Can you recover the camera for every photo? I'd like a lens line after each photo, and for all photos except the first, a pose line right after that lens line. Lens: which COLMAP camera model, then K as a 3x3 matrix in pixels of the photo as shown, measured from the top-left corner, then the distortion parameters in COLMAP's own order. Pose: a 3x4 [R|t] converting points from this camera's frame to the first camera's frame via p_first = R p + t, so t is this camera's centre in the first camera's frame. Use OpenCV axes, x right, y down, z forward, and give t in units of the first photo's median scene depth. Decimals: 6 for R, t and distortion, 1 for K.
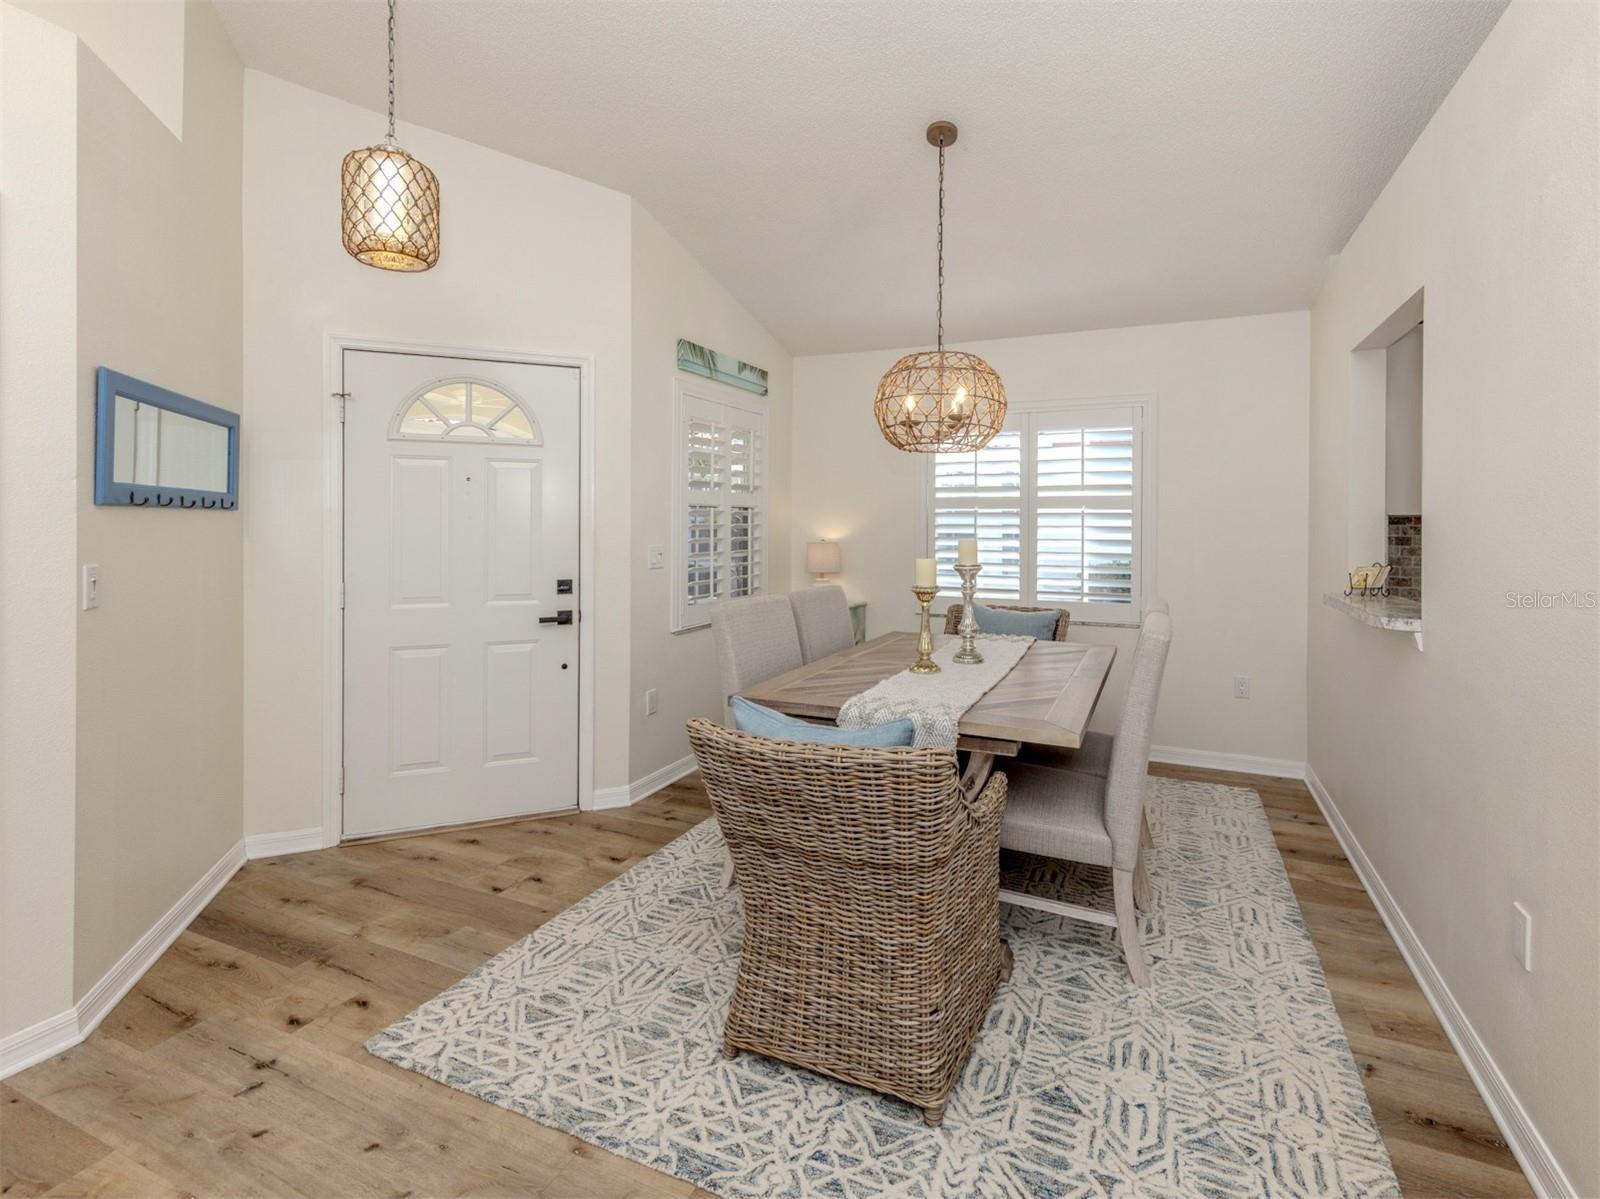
lens RADIAL K [[727.9, 0, 855.4], [0, 727.9, 521.8], [0, 0, 1]] dist [0.007047, -0.000727]
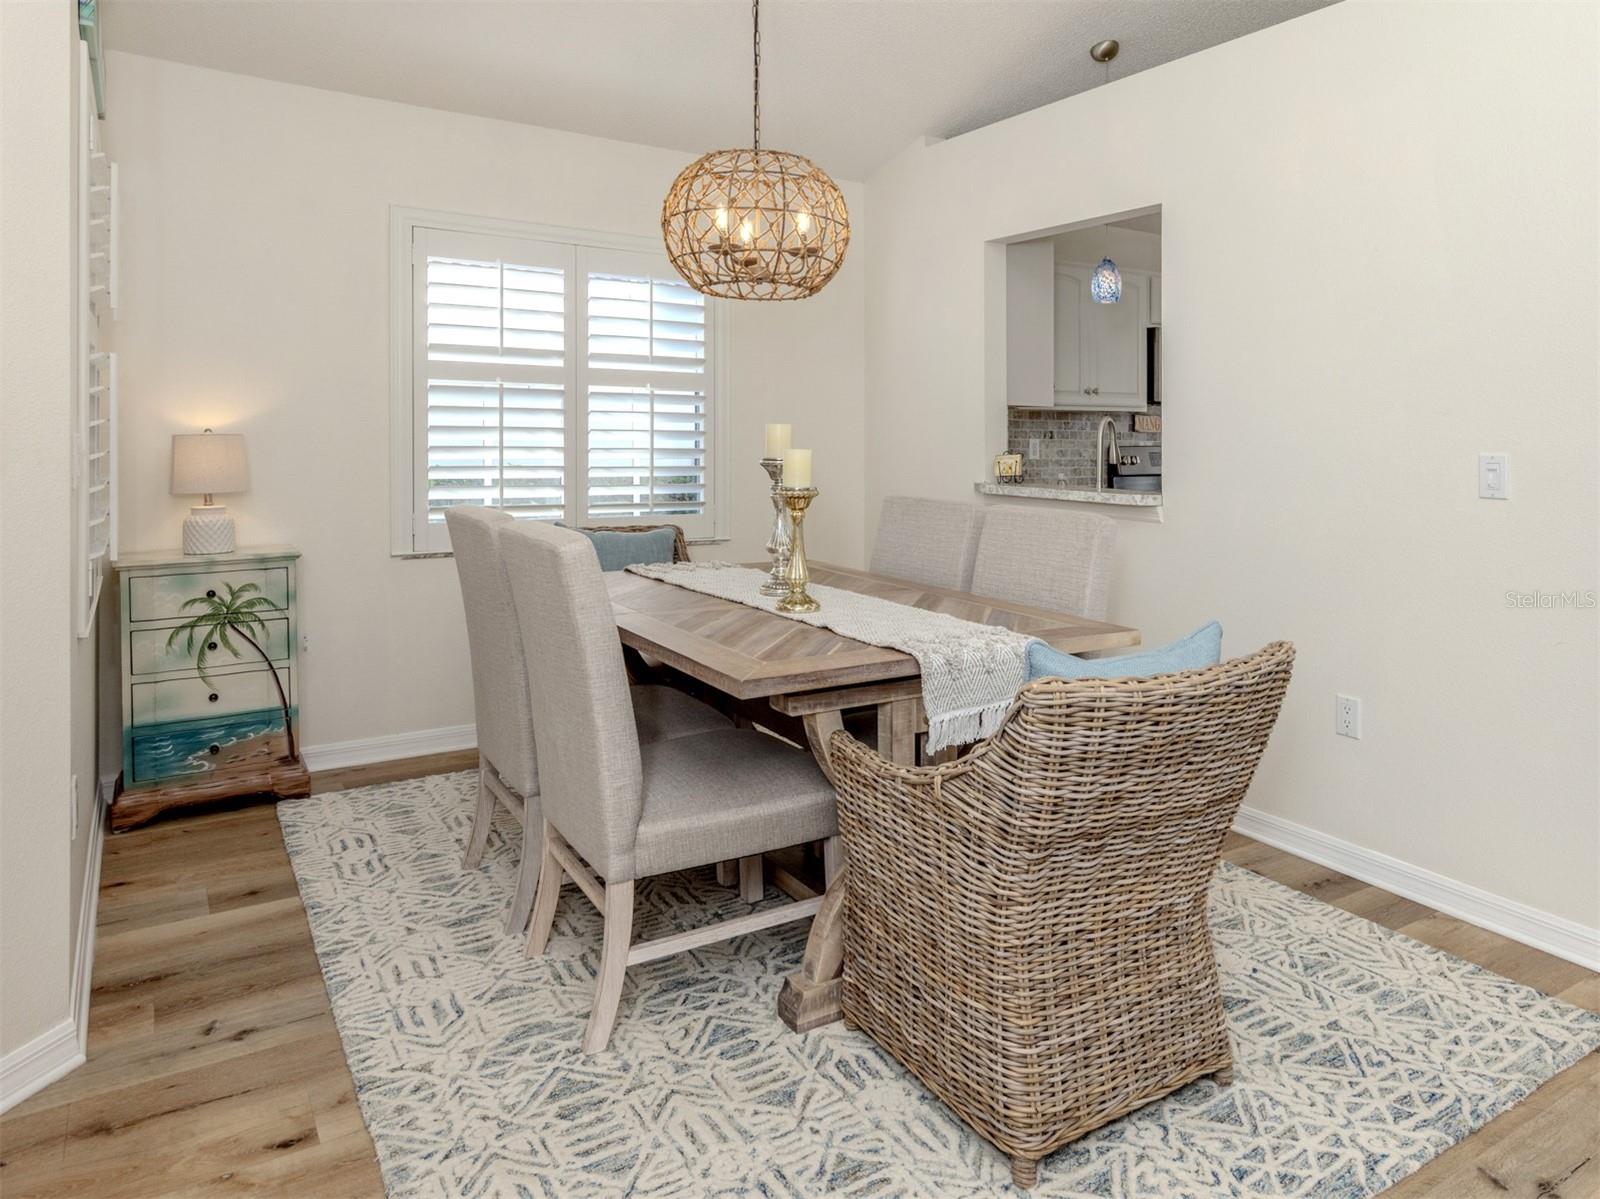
lens RADIAL K [[1060.1, 0, 799.1], [0, 1060.1, 420.1], [0, 0, 1]] dist [0.003351, 0.000826]
pose [[0.572896, 0.014532, 0.819500, -0.681892], [-0.014625, 0.999865, -0.007506, 0.028456], [-0.819498, -0.007685, 0.573031, 0.384806]]
